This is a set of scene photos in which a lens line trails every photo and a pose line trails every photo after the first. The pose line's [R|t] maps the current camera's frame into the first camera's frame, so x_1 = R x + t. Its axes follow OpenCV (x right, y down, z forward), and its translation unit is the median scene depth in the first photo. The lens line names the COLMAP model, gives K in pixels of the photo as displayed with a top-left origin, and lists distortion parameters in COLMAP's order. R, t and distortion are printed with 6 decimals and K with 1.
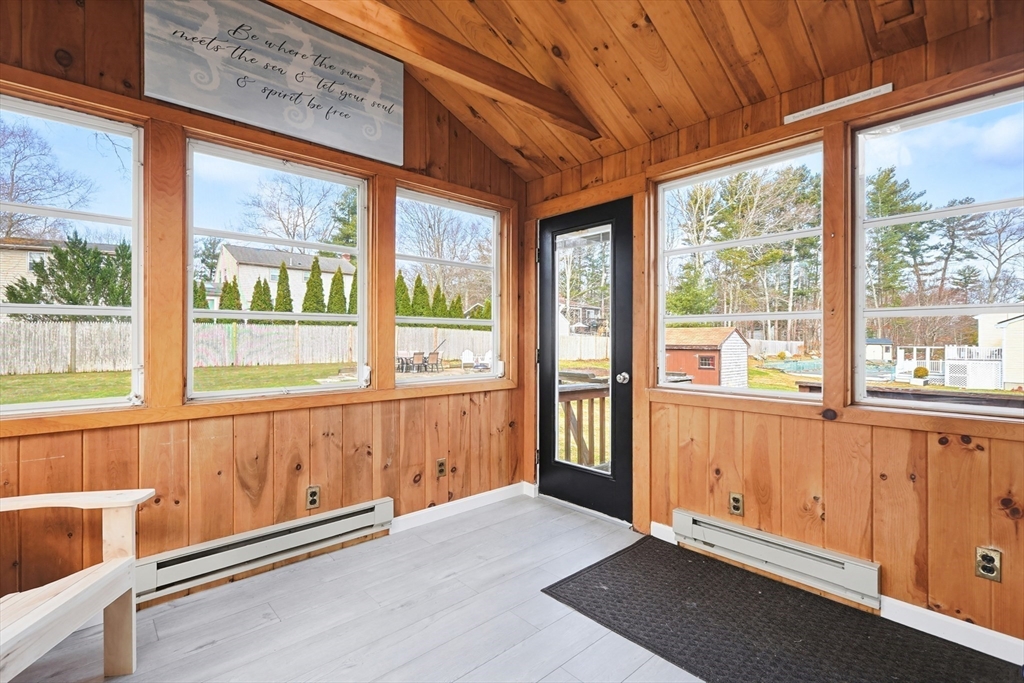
lens RADIAL K [[470.0, 0, 499.1], [0, 470.0, 338.7], [0, 0, 1]] dist [-0.004632, -0.000076]
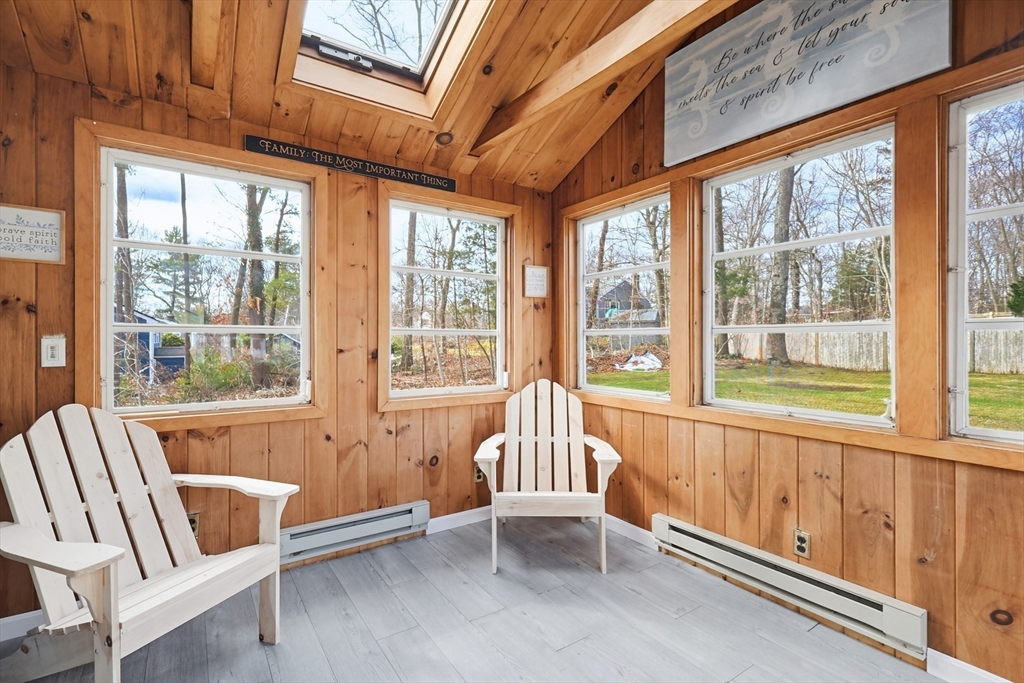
lens RADIAL K [[462.3, 0, 512.0], [0, 462.3, 341.5], [0, 0, 1]] dist [0.004838, -0.000250]
pose [[-0.101096, 0.004819, -0.994865, 0.497235], [0.000571, 0.999988, 0.004786, -0.029202], [0.994877, -0.000084, -0.101098, 0.587992]]
